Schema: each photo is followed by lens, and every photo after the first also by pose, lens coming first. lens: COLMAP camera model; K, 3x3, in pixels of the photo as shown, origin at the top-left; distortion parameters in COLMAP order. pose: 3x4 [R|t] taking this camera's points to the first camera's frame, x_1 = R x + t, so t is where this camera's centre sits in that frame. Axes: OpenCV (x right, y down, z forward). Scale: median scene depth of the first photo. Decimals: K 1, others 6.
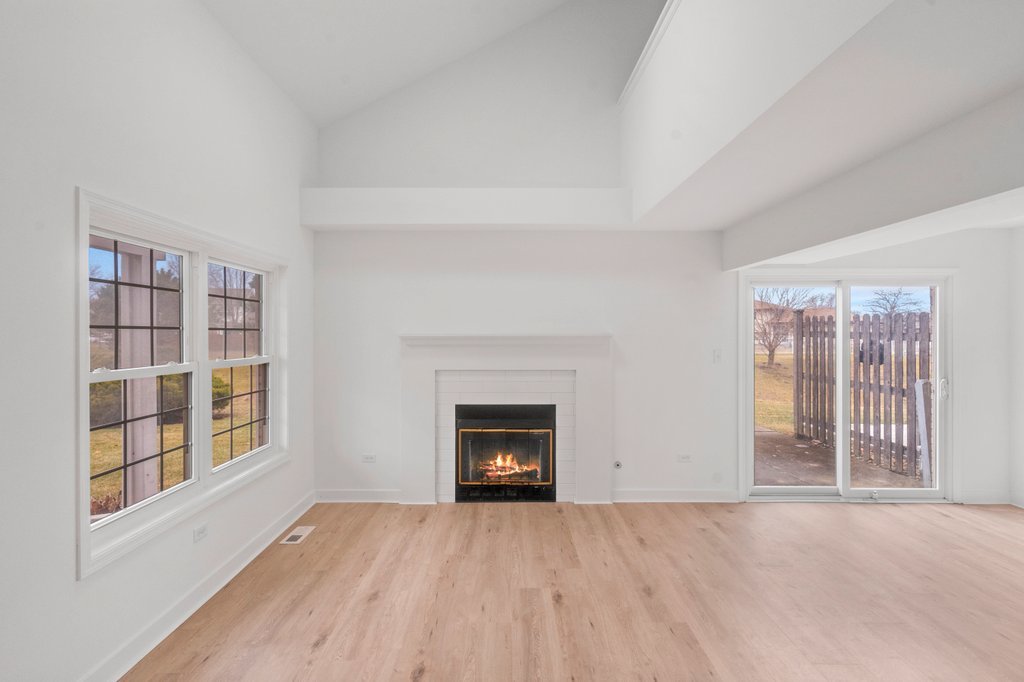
lens RADIAL K [[480.7, 0, 499.0], [0, 480.7, 336.1], [0, 0, 1]] dist [0.000406, 0.000942]
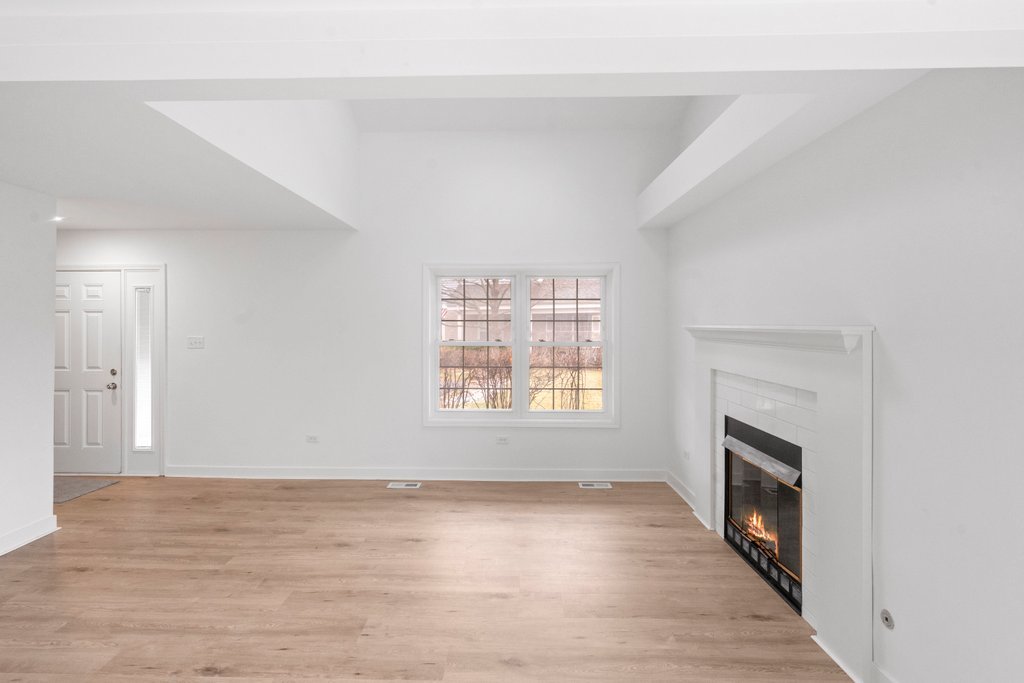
lens RADIAL K [[487.0, 0, 503.5], [0, 487.0, 326.6], [0, 0, 1]] dist [0.000215, 0.001057]
pose [[-0.014955, 0.006223, -0.999869, 0.780615], [-0.006002, 0.999962, 0.006313, -0.004515], [0.999870, 0.006096, -0.014917, 0.719636]]
